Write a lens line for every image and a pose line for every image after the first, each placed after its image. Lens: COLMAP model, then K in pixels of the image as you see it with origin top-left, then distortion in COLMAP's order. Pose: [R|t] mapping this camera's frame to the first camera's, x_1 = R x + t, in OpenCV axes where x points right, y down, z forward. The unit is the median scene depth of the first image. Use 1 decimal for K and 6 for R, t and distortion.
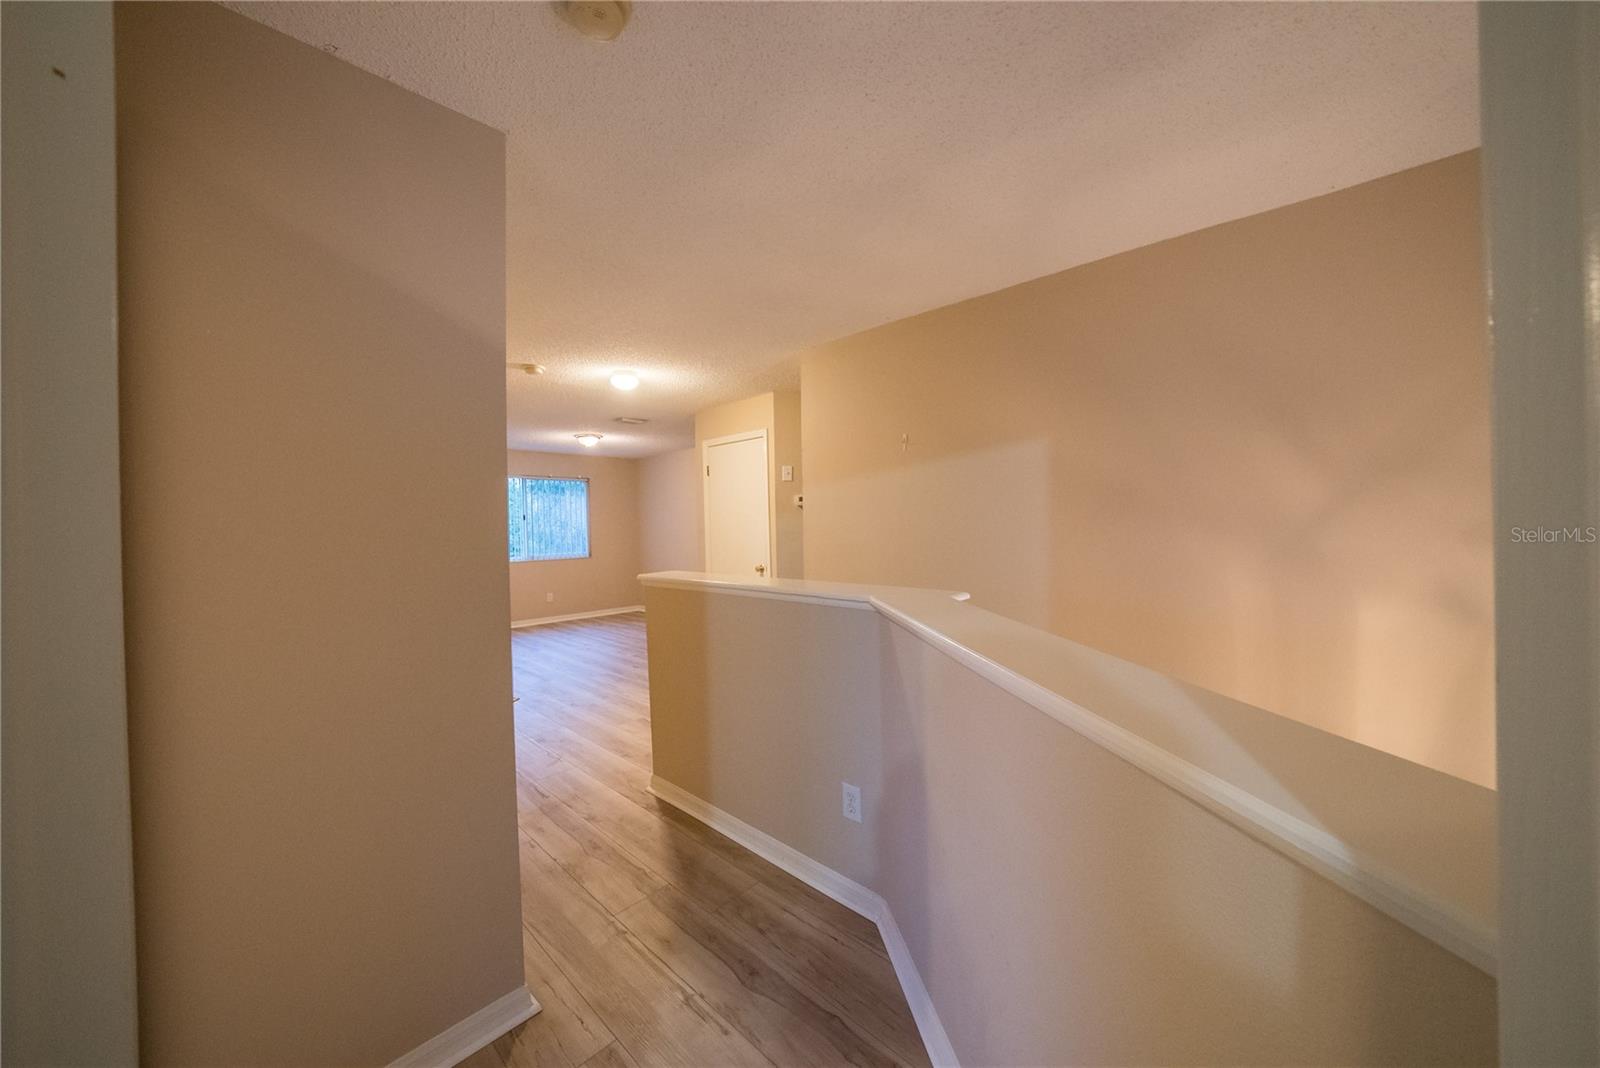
lens RADIAL K [[562.9, 0, 805.1], [0, 562.9, 527.3], [0, 0, 1]] dist [-0.028758, 0.004966]
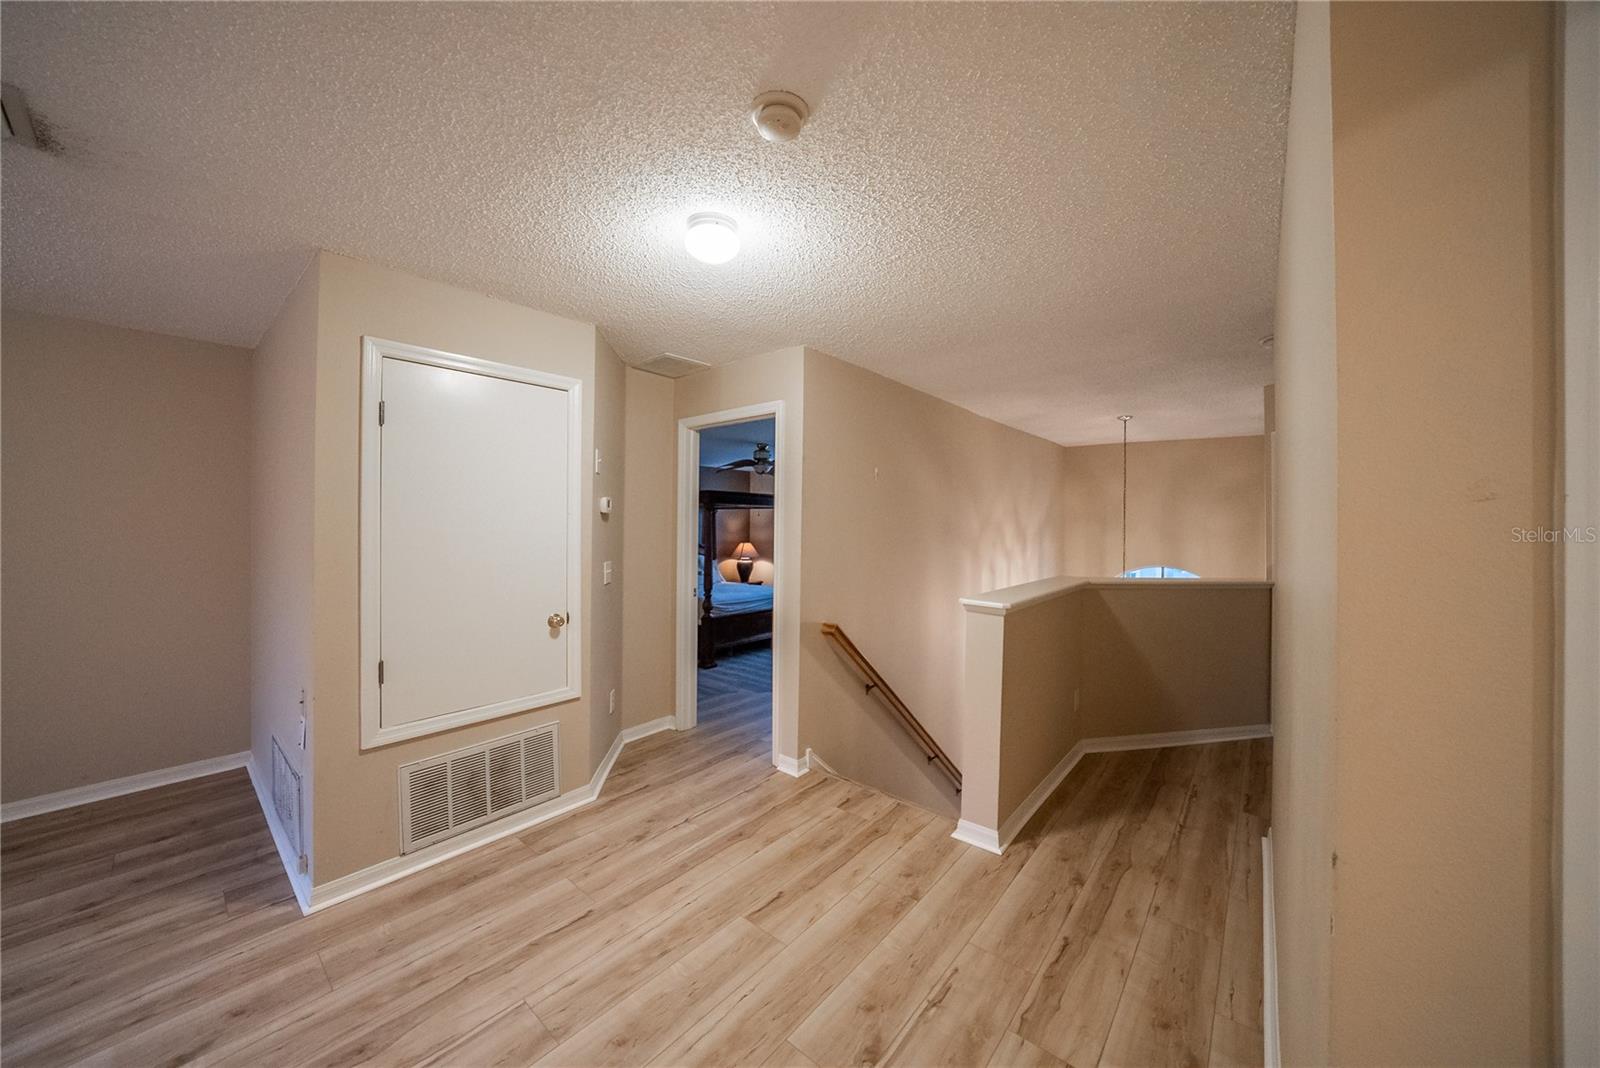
lens RADIAL K [[562.9, 0, 805.1], [0, 562.9, 527.3], [0, 0, 1]] dist [-0.028758, 0.004966]
pose [[-0.061319, 0.020471, 0.997908, -1.242403], [0.001192, 0.999790, -0.020437, -0.017484], [-0.998118, -0.000064, -0.061331, 1.487847]]
